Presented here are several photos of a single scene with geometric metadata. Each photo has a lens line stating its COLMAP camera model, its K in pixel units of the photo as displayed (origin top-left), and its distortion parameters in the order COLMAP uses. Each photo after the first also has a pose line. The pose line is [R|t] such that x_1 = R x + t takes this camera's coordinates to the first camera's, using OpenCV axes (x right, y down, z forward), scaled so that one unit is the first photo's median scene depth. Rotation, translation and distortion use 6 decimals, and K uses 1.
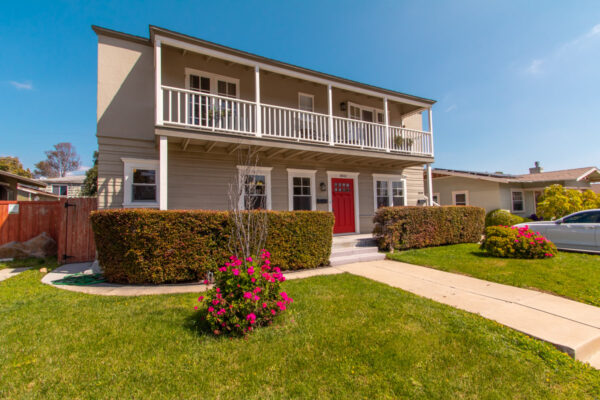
lens RADIAL K [[273.5, 0, 299.7], [0, 273.5, 200.4], [0, 0, 1]] dist [0.005311, -0.002023]
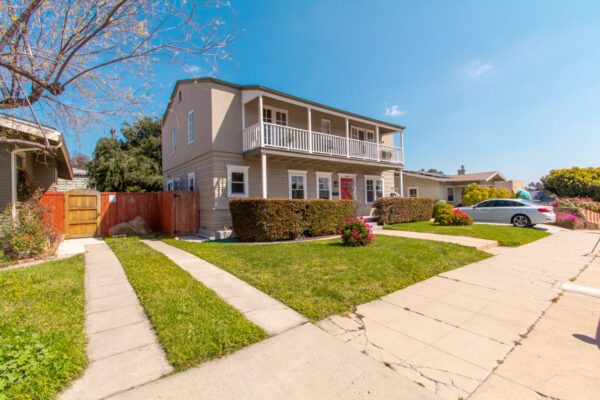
lens RADIAL K [[273.5, 0, 299.6], [0, 273.5, 200.4], [0, 0, 1]] dist [0.005311, -0.002023]
pose [[0.983415, -0.000158, 0.181371, -0.413603], [-0.004795, 0.999627, 0.026871, -0.000422], [-0.181308, -0.027295, 0.983047, -0.453878]]
